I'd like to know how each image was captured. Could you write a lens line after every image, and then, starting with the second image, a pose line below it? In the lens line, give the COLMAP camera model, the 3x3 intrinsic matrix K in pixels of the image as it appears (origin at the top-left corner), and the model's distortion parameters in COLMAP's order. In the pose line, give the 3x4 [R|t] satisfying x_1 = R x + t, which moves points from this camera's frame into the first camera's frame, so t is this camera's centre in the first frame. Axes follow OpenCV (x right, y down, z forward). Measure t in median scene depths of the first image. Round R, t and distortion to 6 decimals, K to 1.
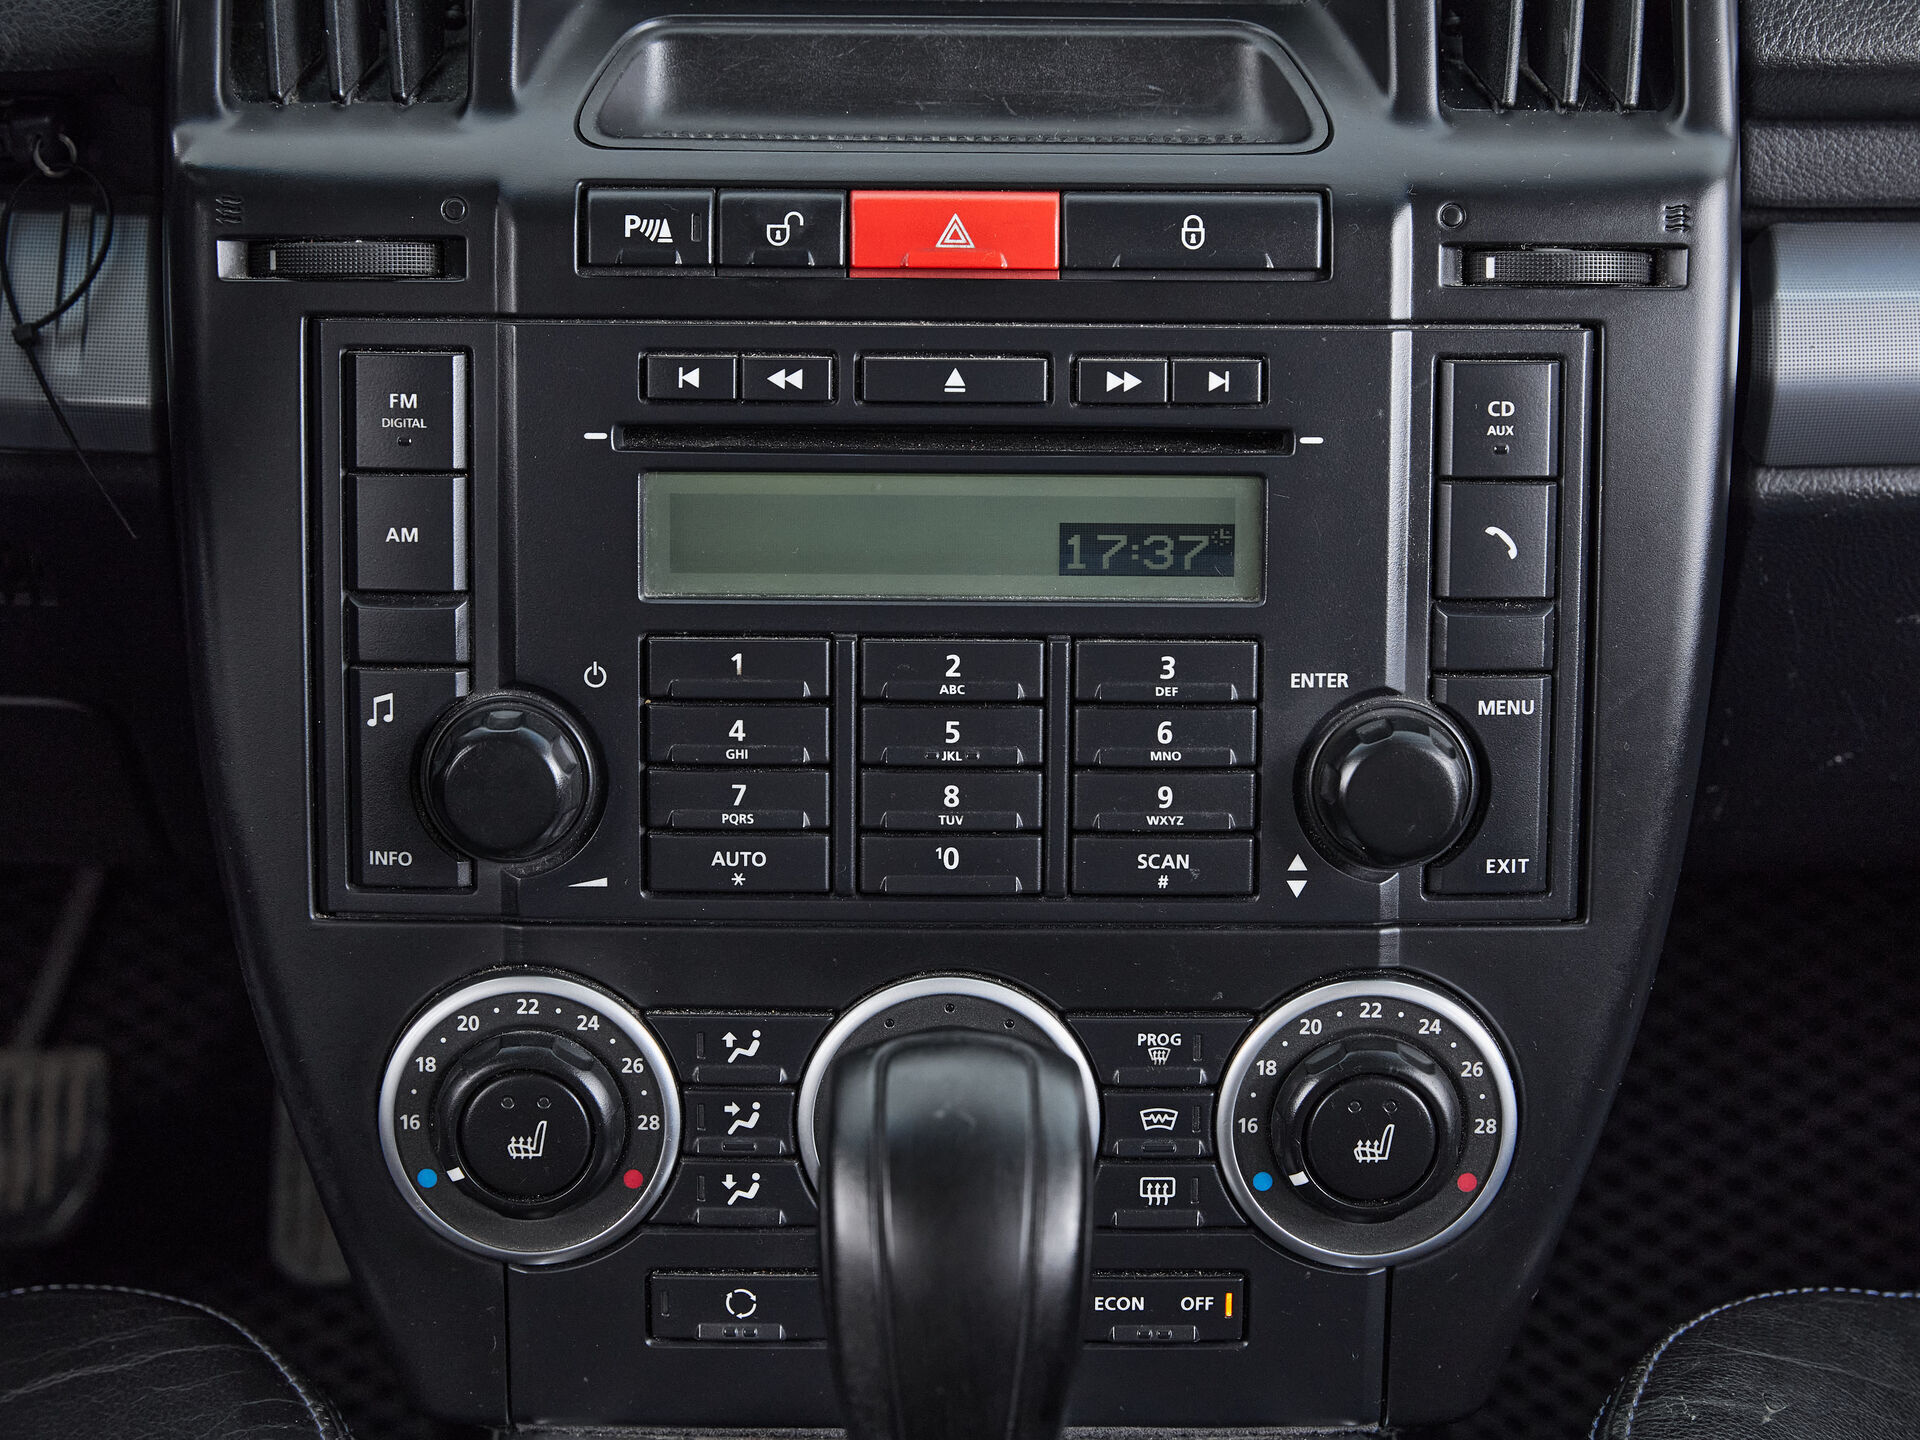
lens RADIAL K [[3978.3, 0, 960.0], [0, 3978.3, 720.0], [0, 0, 1]] dist [-0.052855, -0.091551]
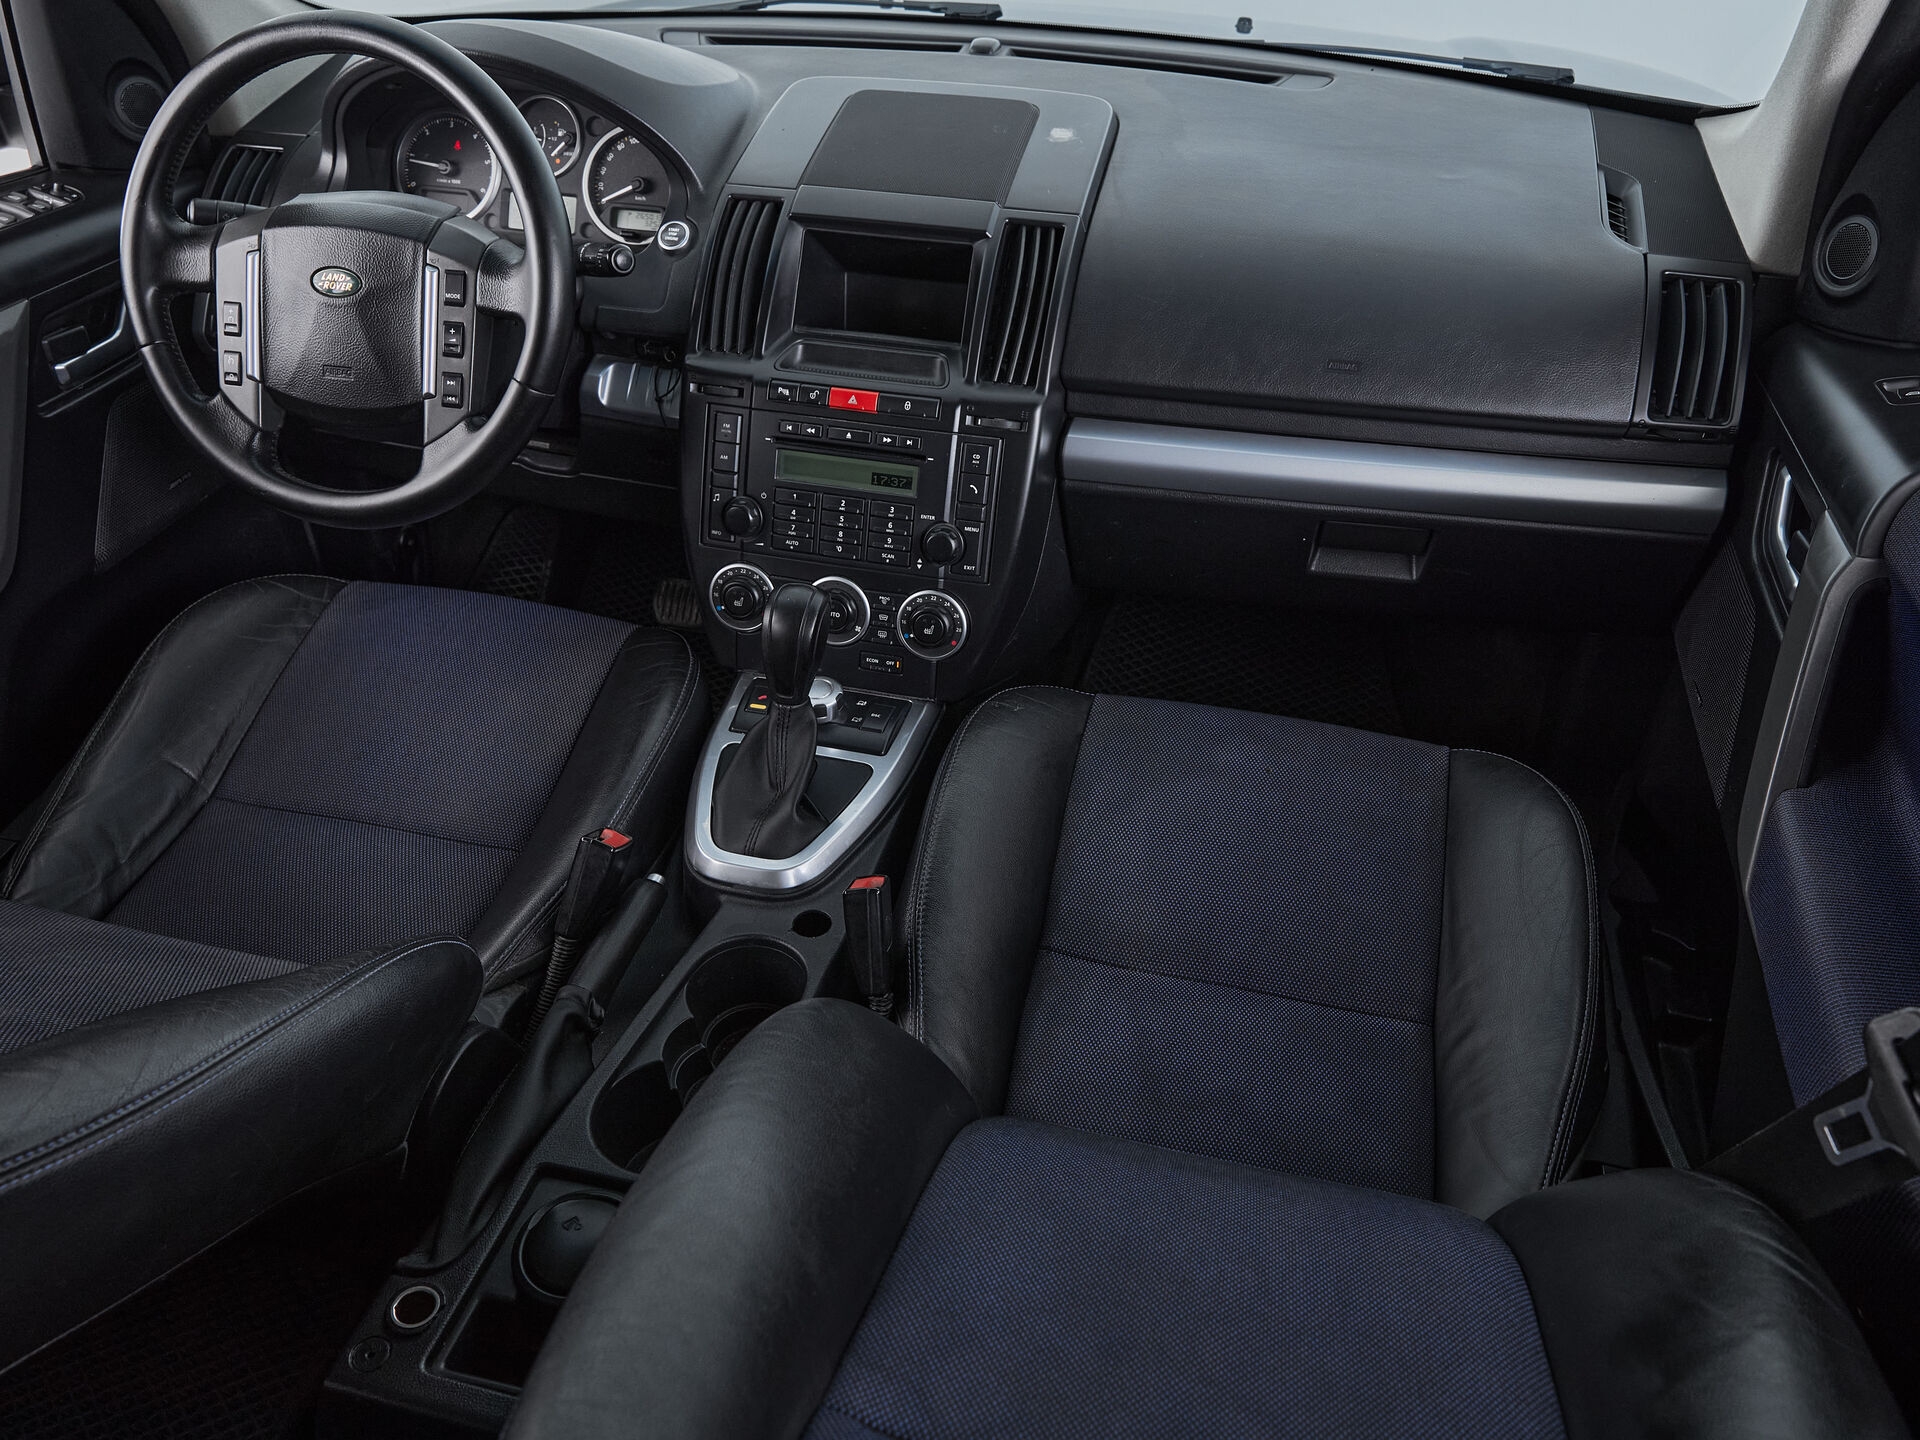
lens RADIAL K [[1465.7, 0, 957.1], [0, 1465.7, 706.0], [0, 0, 1]] dist [-0.009997, 0.003824]
pose [[0.968982, 0.147310, -0.198425, 0.450456], [-0.122750, 0.983766, 0.130911, -0.020090], [0.214489, -0.102494, 0.971334, -0.502073]]
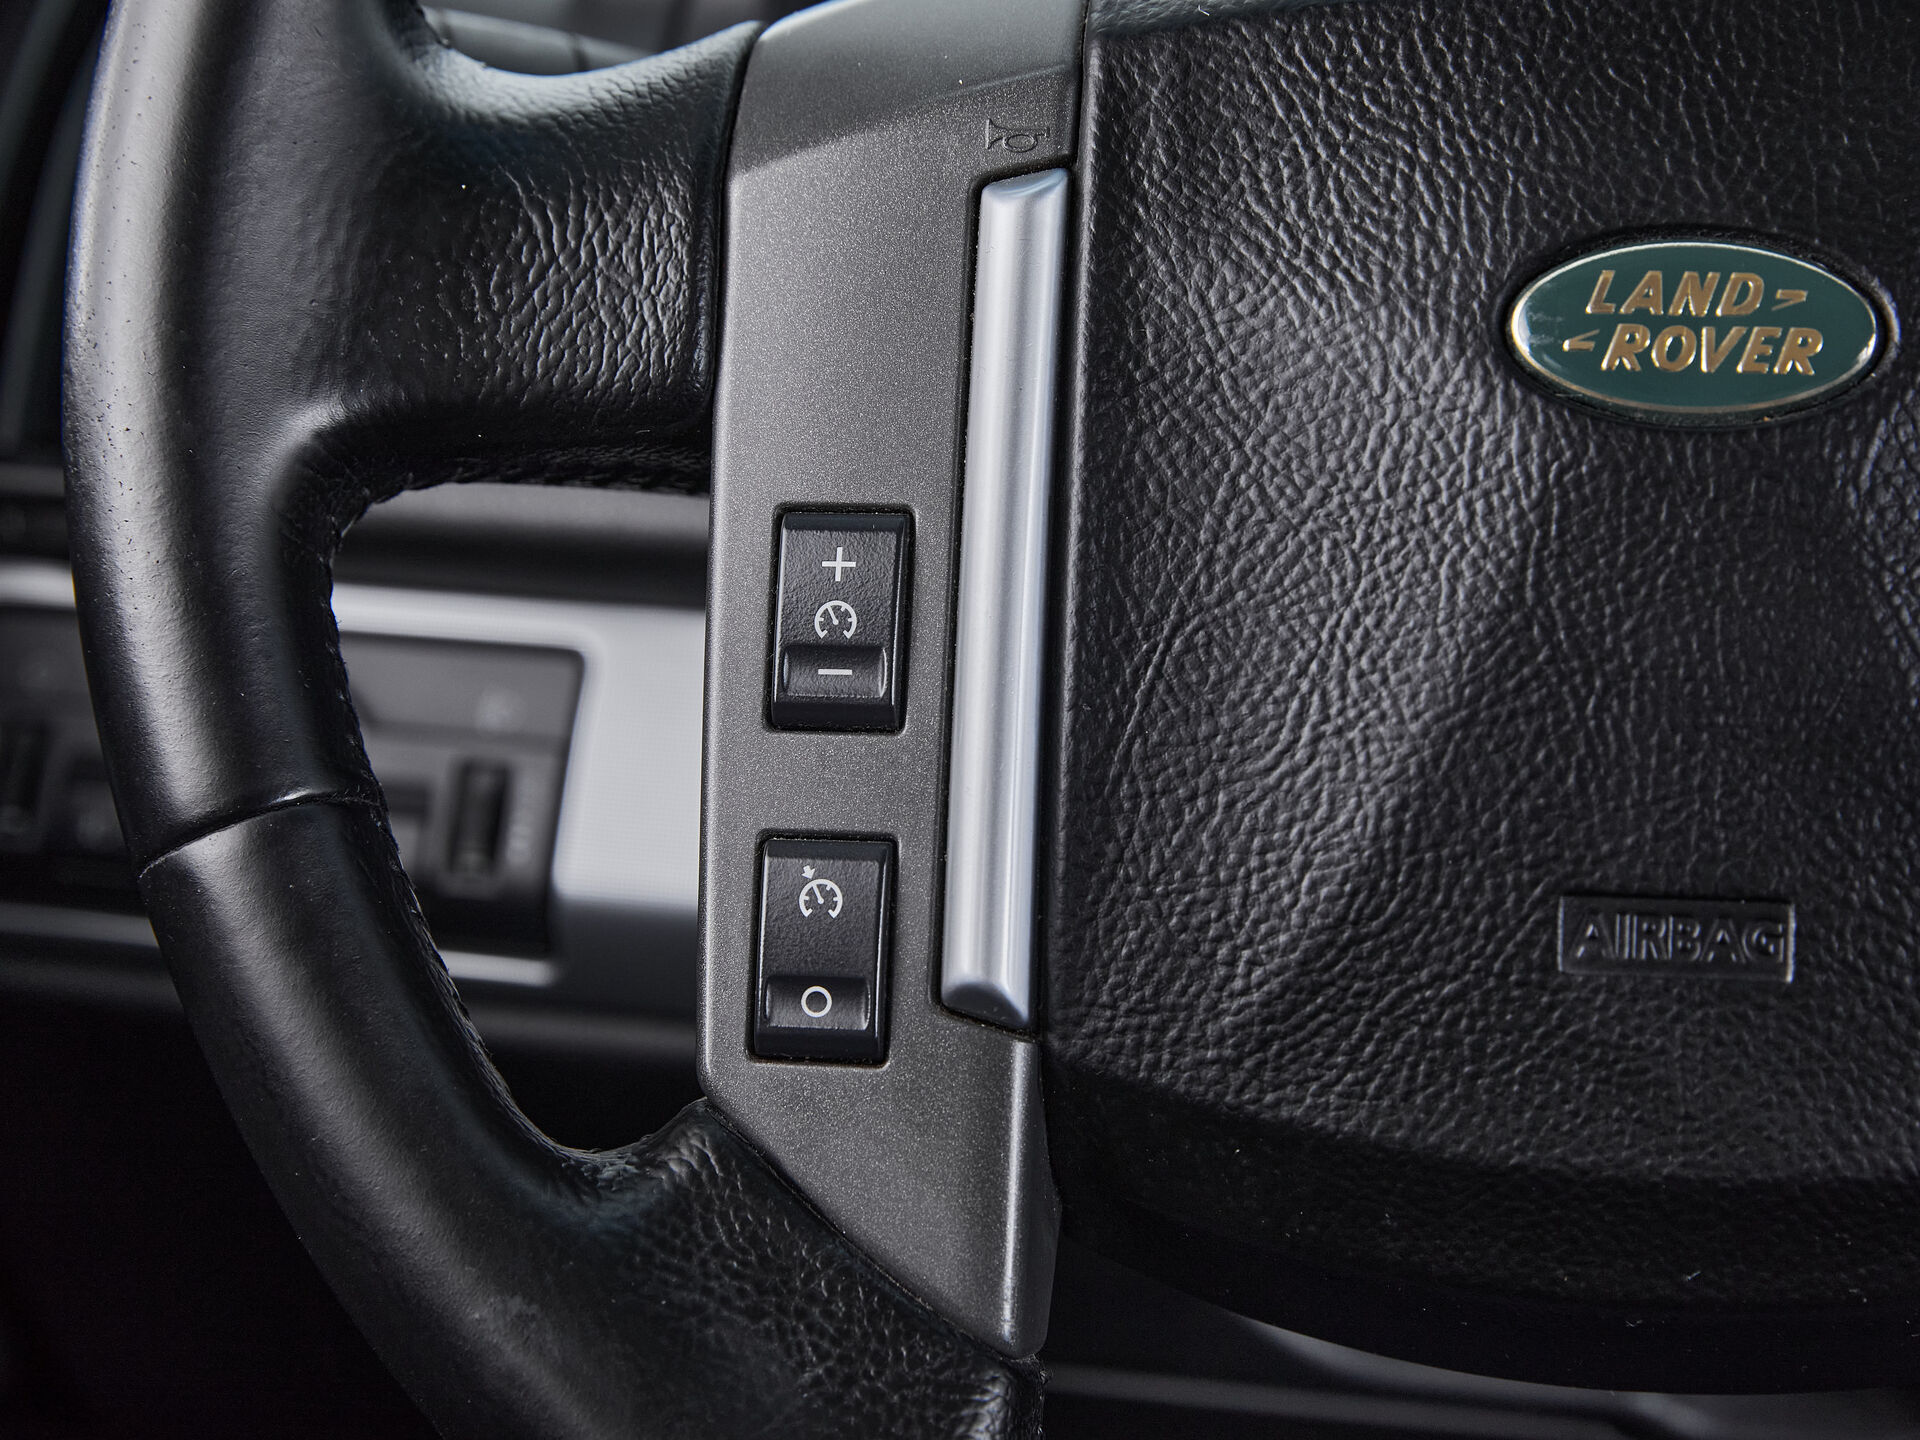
lens RADIAL K [[3822.6, 0, 960.0], [0, 3822.6, 720.0], [0, 0, 1]] dist [-0.088664, -0.449583]
pose [[0.984553, 0.043874, -0.169500, -0.475704], [-0.073263, 0.982502, -0.171240, -0.011570], [0.159021, 0.181013, 0.970539, 0.257004]]
